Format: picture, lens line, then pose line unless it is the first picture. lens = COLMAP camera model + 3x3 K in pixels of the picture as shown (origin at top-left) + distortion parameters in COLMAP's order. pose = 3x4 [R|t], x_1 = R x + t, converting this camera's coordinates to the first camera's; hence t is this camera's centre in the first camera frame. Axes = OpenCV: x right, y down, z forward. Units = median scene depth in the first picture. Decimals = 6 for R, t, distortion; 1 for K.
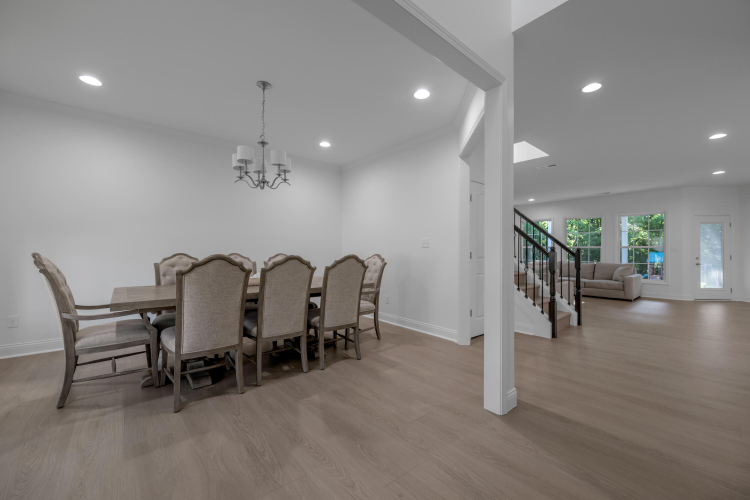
lens RADIAL K [[296.6, 0, 377.4], [0, 296.6, 248.7], [0, 0, 1]] dist [-0.003692, -0.000066]
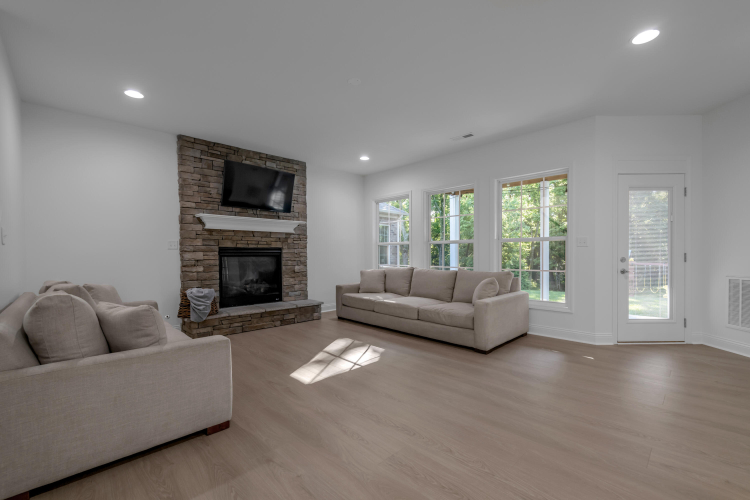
lens RADIAL K [[318.8, 0, 379.6], [0, 318.8, 258.8], [0, 0, 1]] dist [-0.002589, -0.000319]
pose [[0.997281, -0.014048, 0.072345, 0.990903], [0.012140, 0.999569, 0.026741, 0.017825], [-0.072690, -0.025790, 0.997021, 0.771487]]
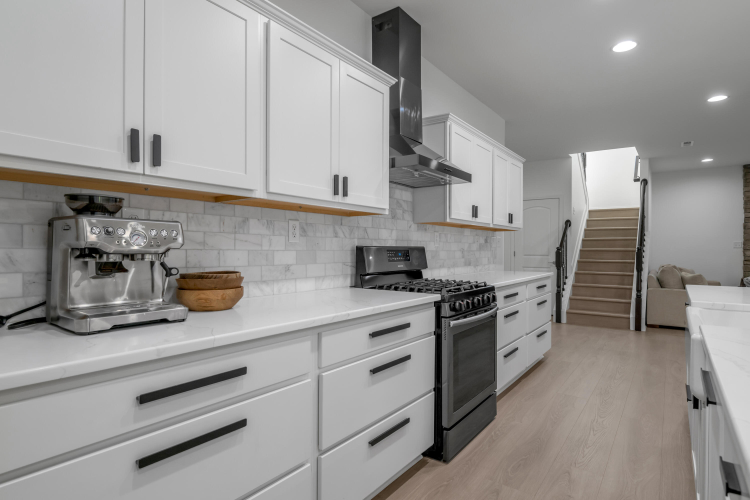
lens RADIAL K [[405.3, 0, 380.0], [0, 405.3, 251.3], [0, 0, 1]] dist [-0.004259, -0.000772]
pose [[0.243507, 0.002167, -0.969897, 1.711523], [0.010390, 0.999934, 0.004843, -0.003147], [0.969843, -0.011256, 0.243469, -0.086878]]
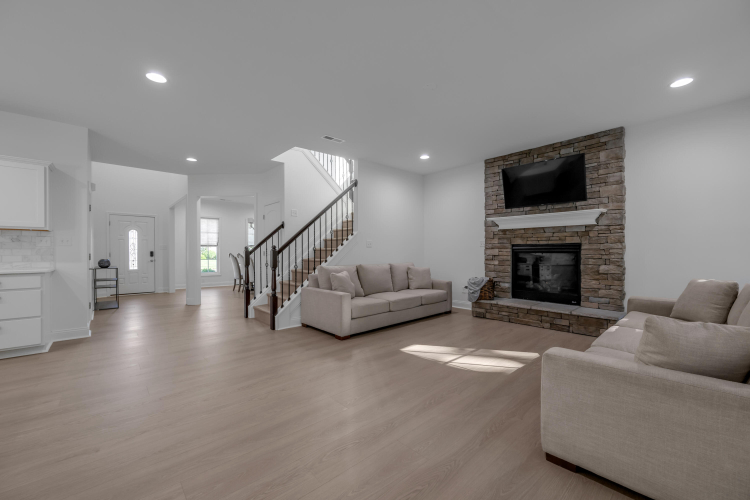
lens RADIAL K [[300.3, 0, 377.3], [0, 300.3, 252.3], [0, 0, 1]] dist [-0.002878, -0.000216]
pose [[0.040261, -0.003256, -0.999184, 1.633151], [0.014337, 0.999894, -0.002680, 0.026422], [0.999086, -0.014218, 0.040303, 1.294185]]
